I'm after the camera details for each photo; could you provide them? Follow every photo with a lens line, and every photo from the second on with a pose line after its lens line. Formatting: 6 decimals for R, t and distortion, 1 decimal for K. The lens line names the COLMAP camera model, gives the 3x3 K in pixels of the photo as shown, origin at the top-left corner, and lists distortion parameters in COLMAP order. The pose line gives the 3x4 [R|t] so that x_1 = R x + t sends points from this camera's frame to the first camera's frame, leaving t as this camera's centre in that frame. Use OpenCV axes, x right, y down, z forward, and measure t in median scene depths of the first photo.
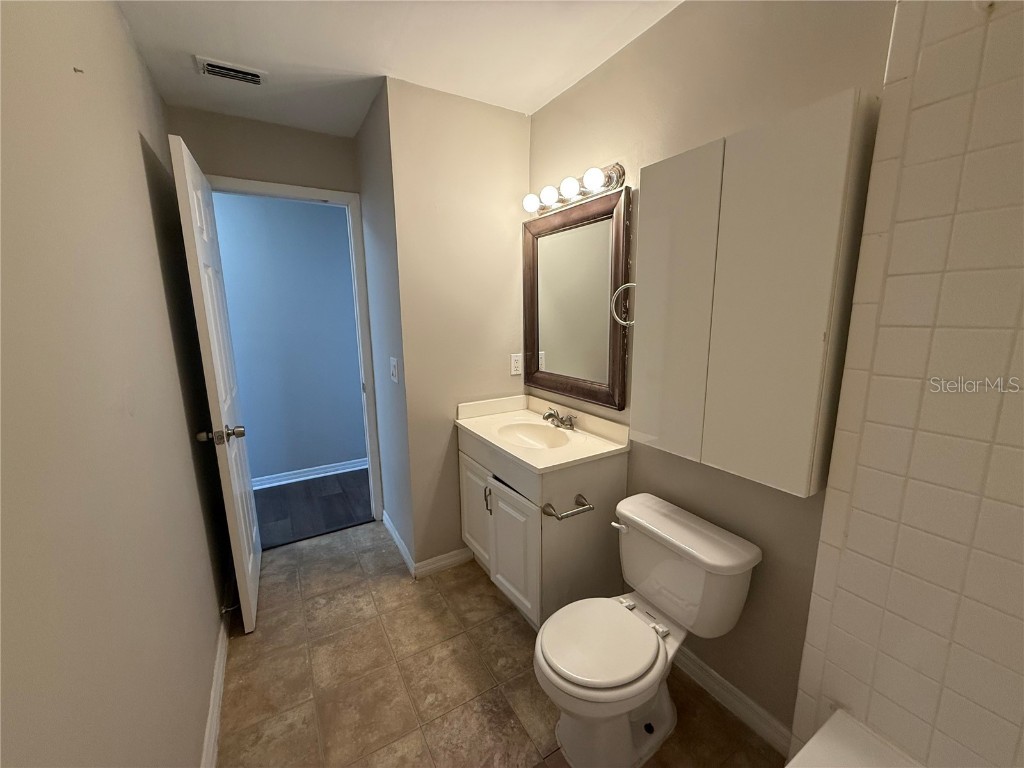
lens RADIAL K [[407.4, 0, 511.2], [0, 407.4, 385.4], [0, 0, 1]] dist [0.000009, -0.000274]
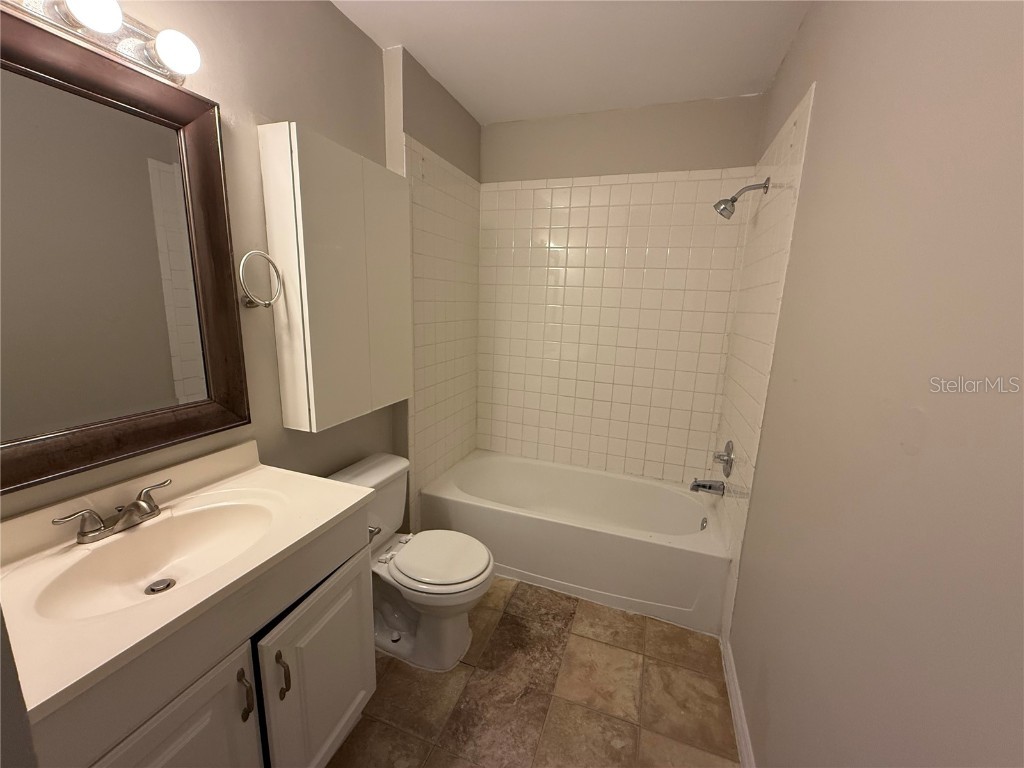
lens RADIAL K [[407.4, 0, 510.7], [0, 407.4, 383.1], [0, 0, 1]] dist [0.000009, -0.000274]
pose [[-0.633216, -0.158061, 0.757664, -0.686391], [0.120618, 0.946812, 0.298327, -0.200071], [-0.764519, 0.280293, -0.580471, 1.239451]]
